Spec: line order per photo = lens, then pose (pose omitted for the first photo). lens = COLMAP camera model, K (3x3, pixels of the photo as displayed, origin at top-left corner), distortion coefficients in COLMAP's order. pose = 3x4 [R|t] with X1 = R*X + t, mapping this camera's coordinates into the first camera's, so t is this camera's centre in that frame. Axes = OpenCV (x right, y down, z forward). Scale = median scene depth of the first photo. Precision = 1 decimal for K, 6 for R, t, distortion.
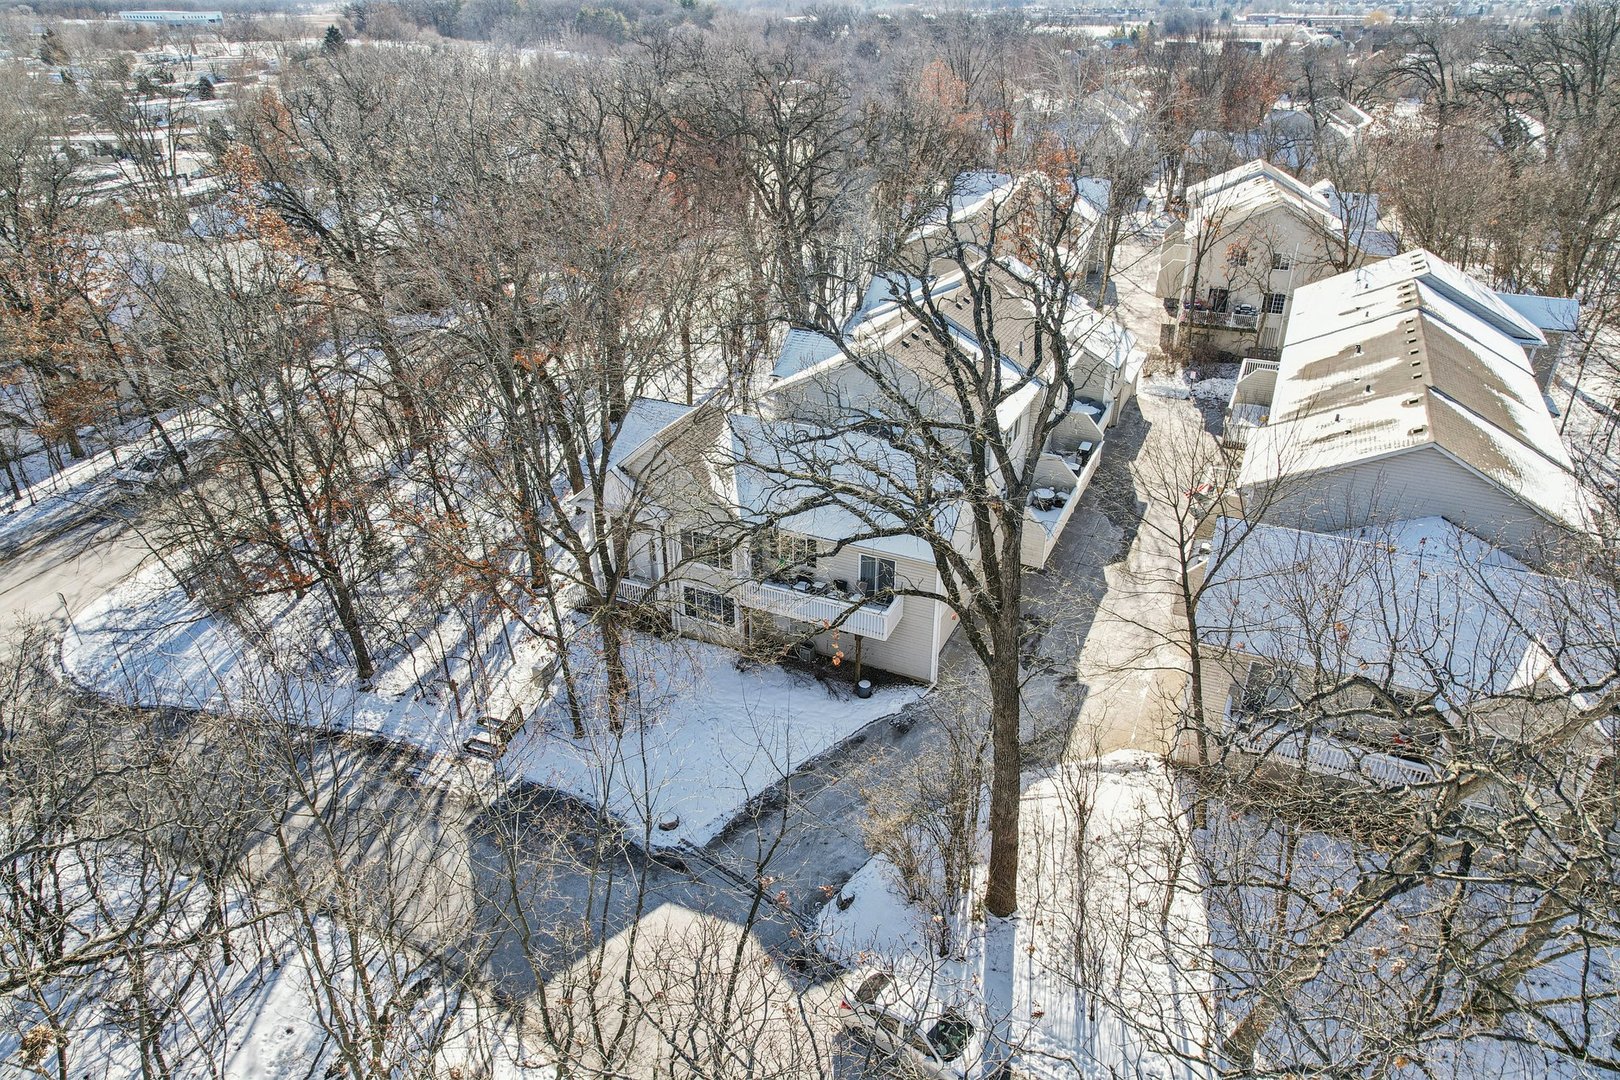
lens RADIAL K [[1040.9, 0, 821.0], [0, 1040.9, 537.4], [0, 0, 1]] dist [-0.045095, -0.000613]
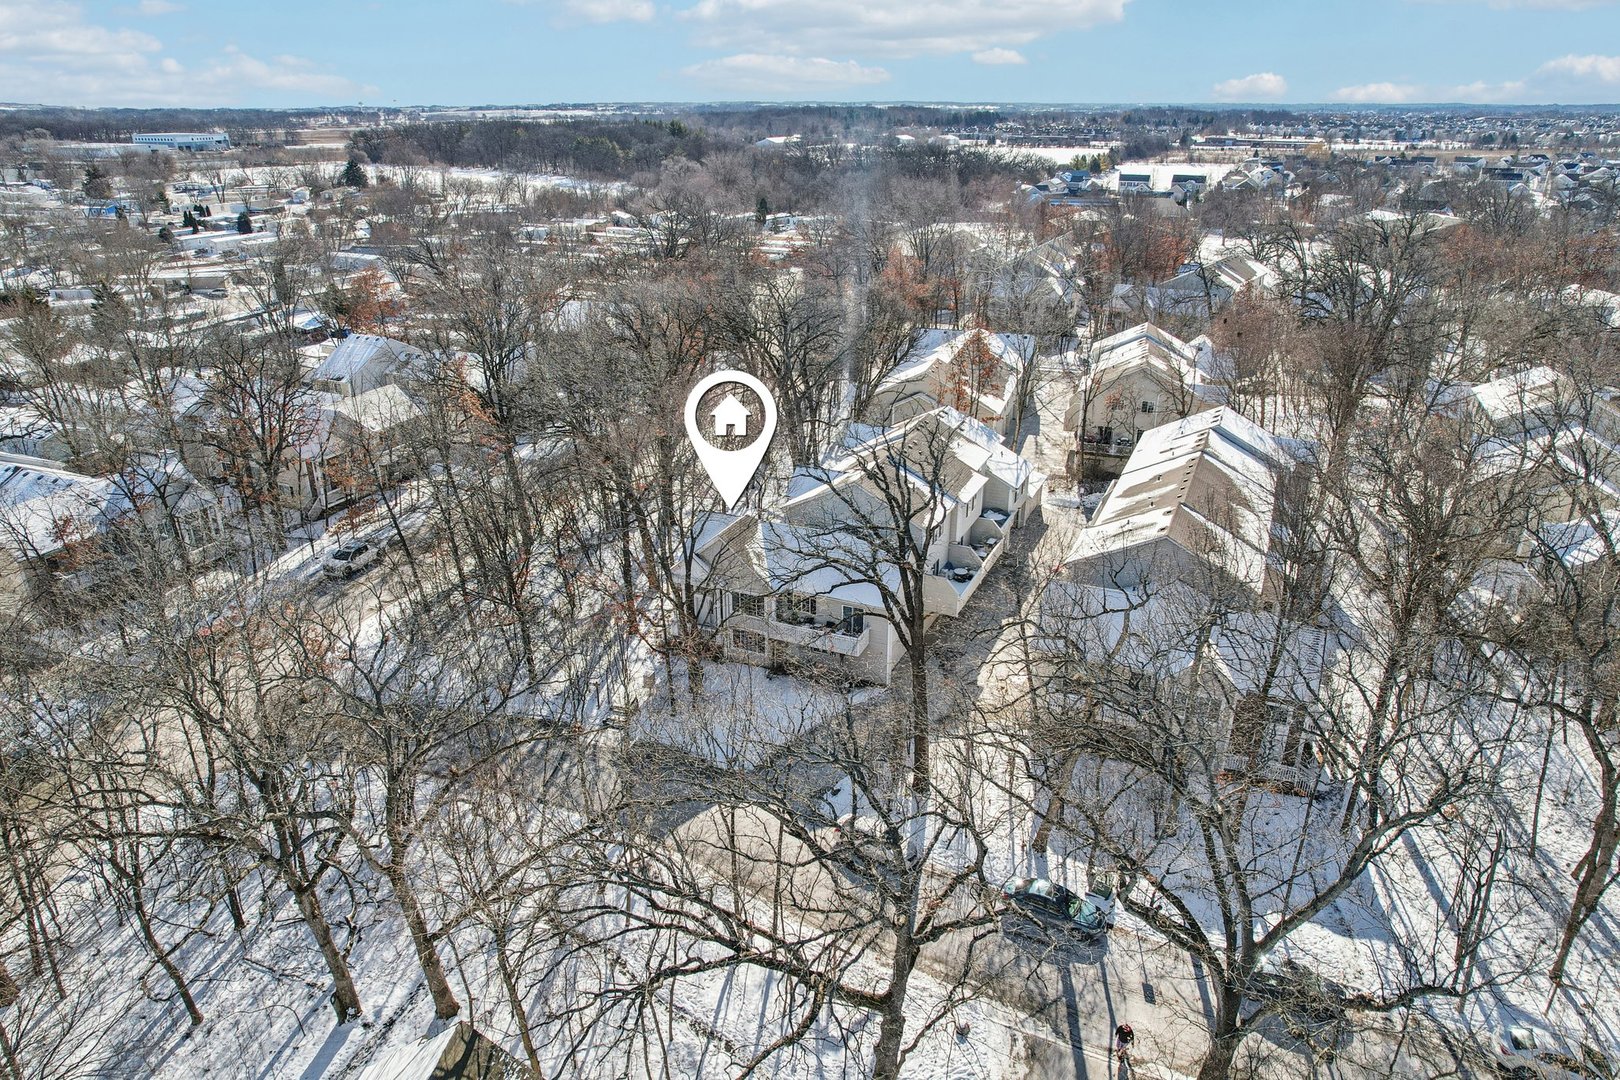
lens RADIAL K [[1040.9, 0, 807.7], [0, 1040.9, 539.3], [0, 0, 1]] dist [-0.045095, -0.000613]
pose [[0.999977, -0.003412, 0.005820, -0.024866], [0.003953, 0.995409, -0.095635, 0.064399], [-0.005467, 0.095656, 0.995399, -0.608736]]
